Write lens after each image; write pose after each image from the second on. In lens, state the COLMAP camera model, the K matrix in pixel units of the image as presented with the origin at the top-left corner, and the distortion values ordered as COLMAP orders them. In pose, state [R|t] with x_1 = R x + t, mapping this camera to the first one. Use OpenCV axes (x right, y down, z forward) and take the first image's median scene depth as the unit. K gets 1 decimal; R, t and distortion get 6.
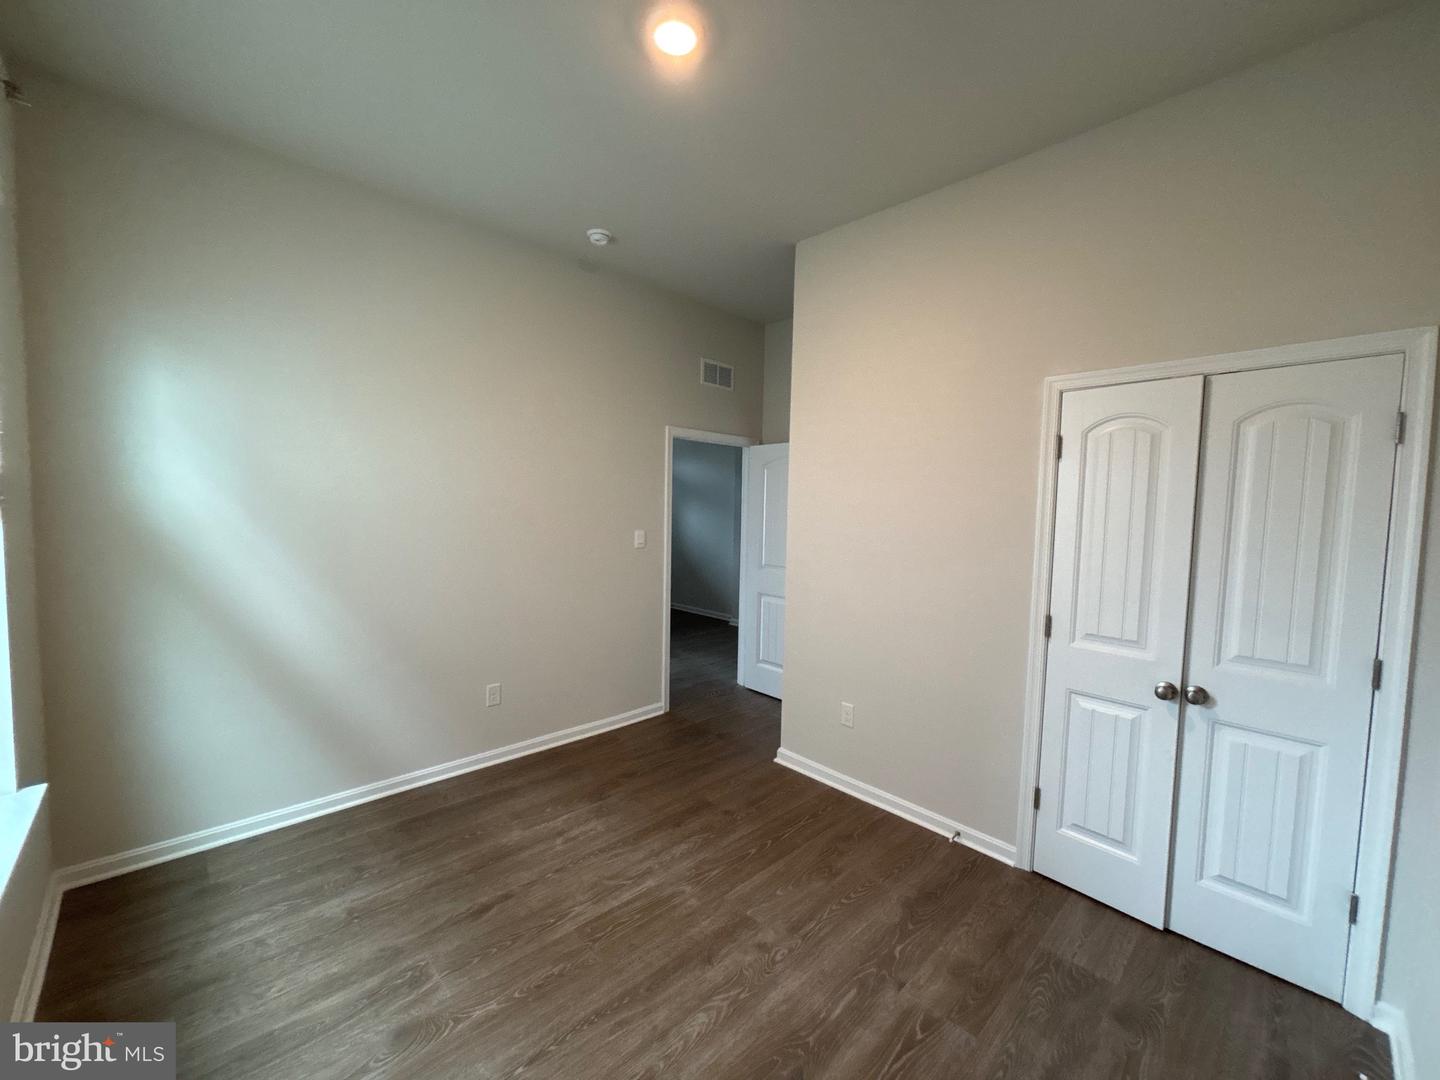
lens RADIAL K [[583.3, 0, 723.3], [0, 583.3, 538.8], [0, 0, 1]] dist [-0.004460, -0.000264]
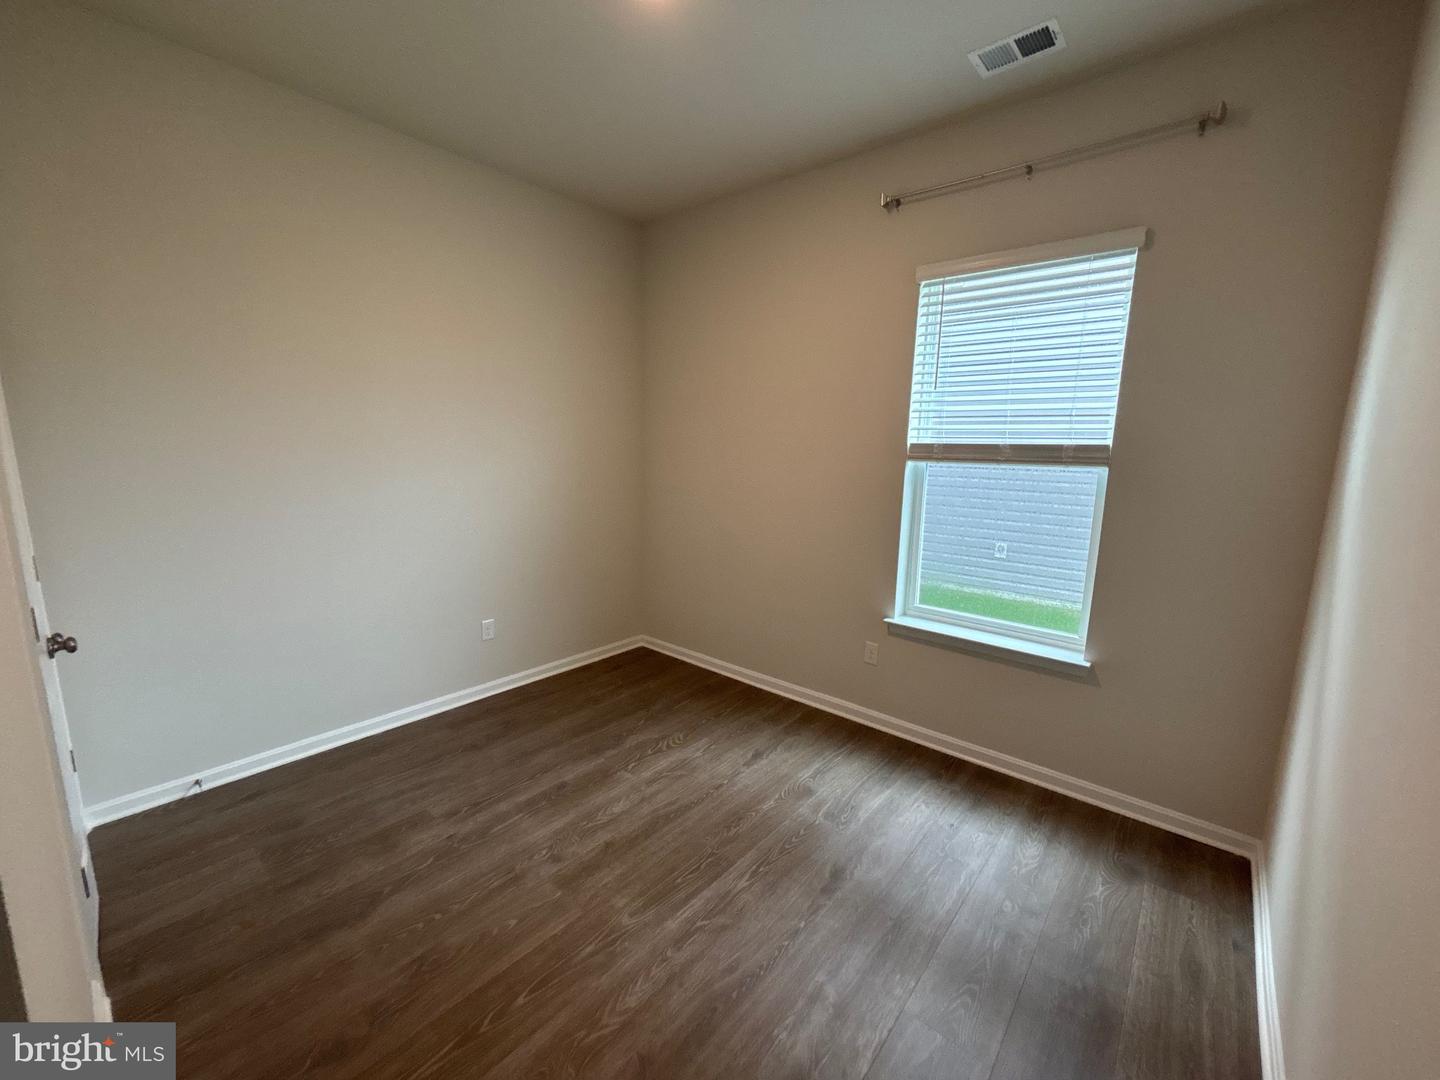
lens RADIAL K [[583.3, 0, 722.0], [0, 583.3, 542.8], [0, 0, 1]] dist [-0.004460, -0.000264]
pose [[-0.994333, -0.027775, -0.102622, -0.106367], [-0.049854, 0.974378, 0.219323, -0.115872], [0.093901, 0.223196, -0.970240, 1.861989]]
